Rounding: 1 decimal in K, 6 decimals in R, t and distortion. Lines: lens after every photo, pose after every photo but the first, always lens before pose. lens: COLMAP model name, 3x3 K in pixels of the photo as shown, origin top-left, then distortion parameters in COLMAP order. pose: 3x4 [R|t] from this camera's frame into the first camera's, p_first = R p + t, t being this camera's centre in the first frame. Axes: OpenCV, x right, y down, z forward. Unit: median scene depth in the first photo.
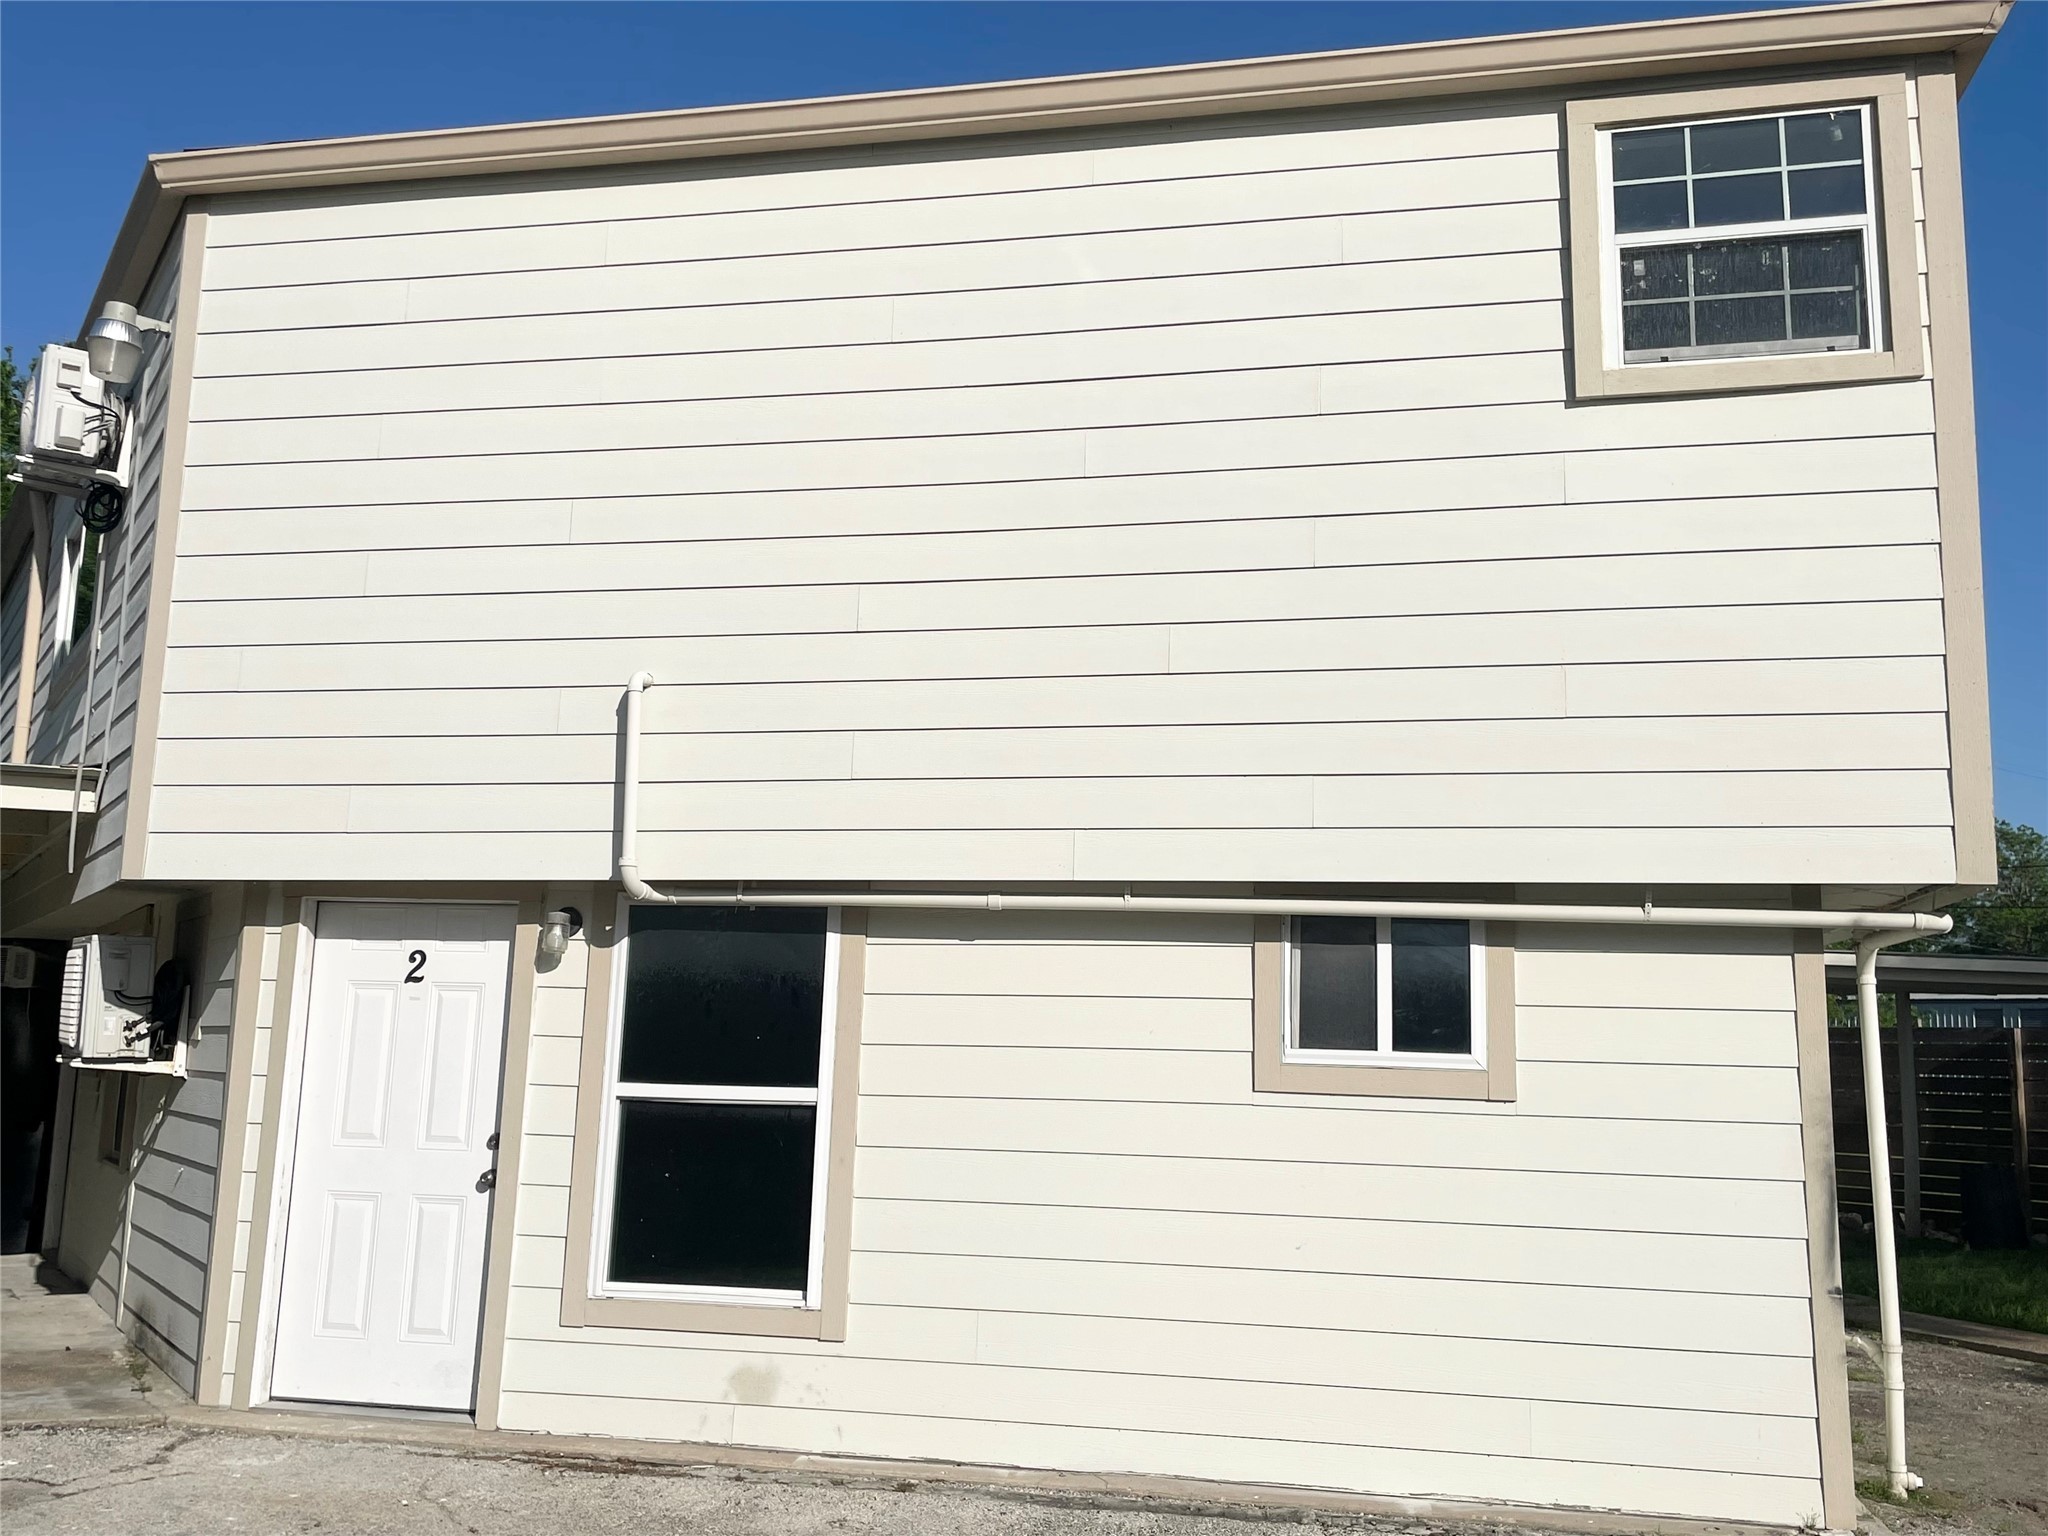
lens RADIAL K [[1833.3, 0, 1024.0], [0, 1833.3, 768.0], [0, 0, 1]] dist [0.086756, -0.129234]
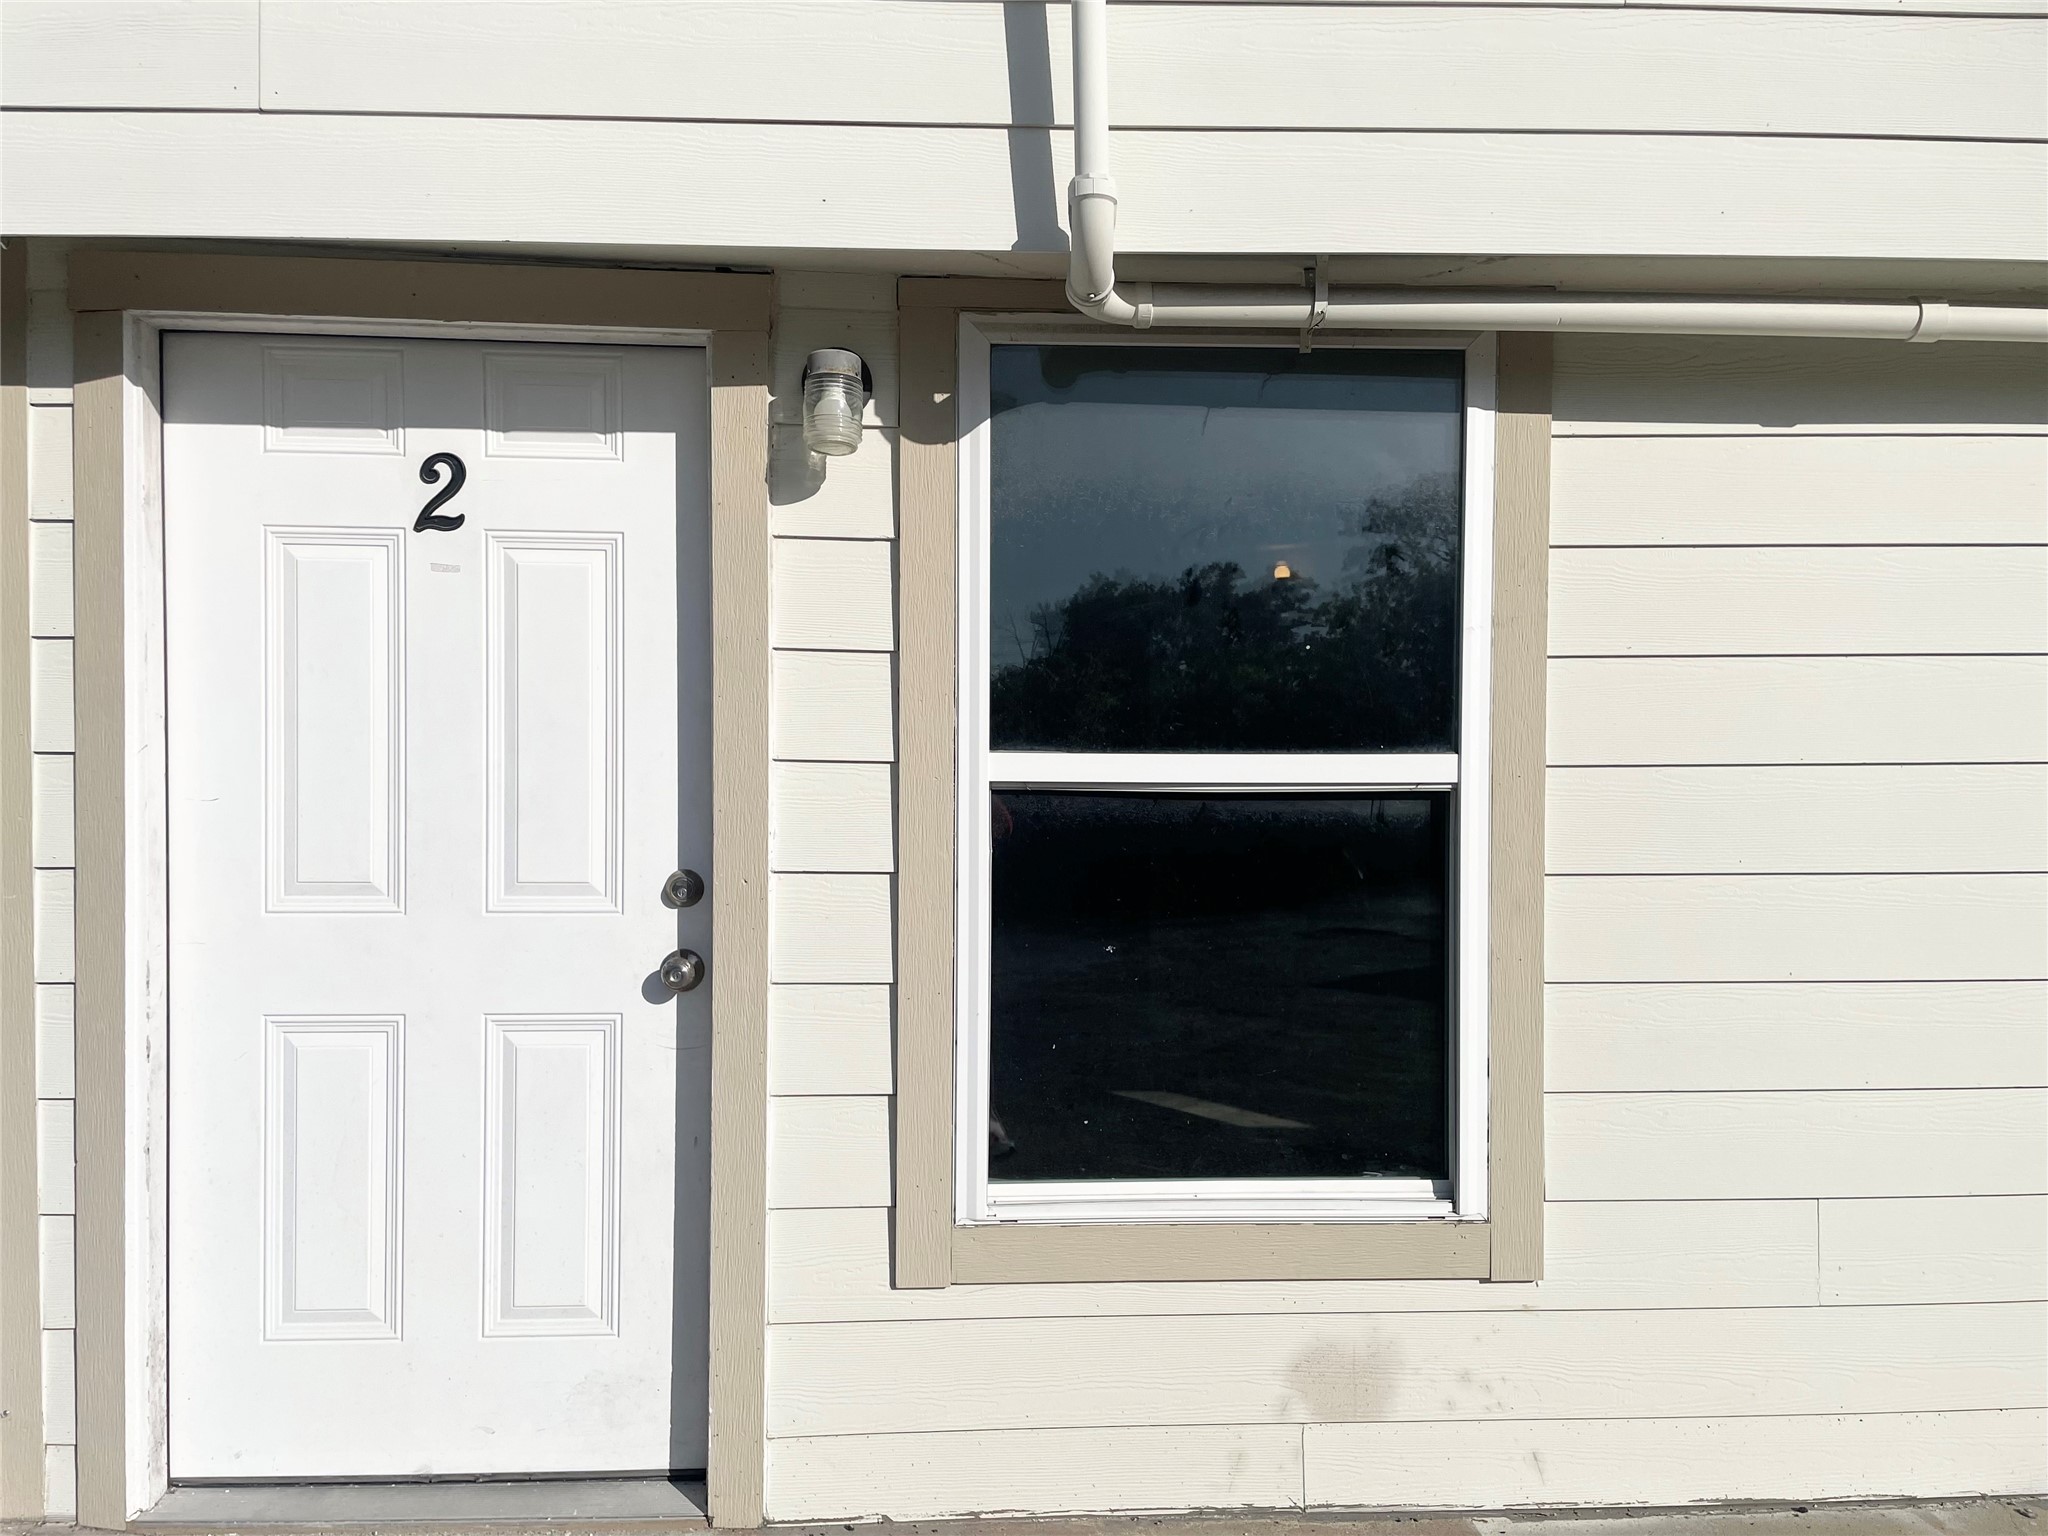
lens RADIAL K [[1542.3, 0, 1028.6], [0, 1542.3, 785.7], [0, 0, 1]] dist [0.083681, -0.112140]
pose [[0.968775, -0.030024, 0.246119, -0.299459], [-0.016114, 0.982919, 0.183333, 0.109747], [-0.247419, -0.181575, 0.951743, 0.639613]]
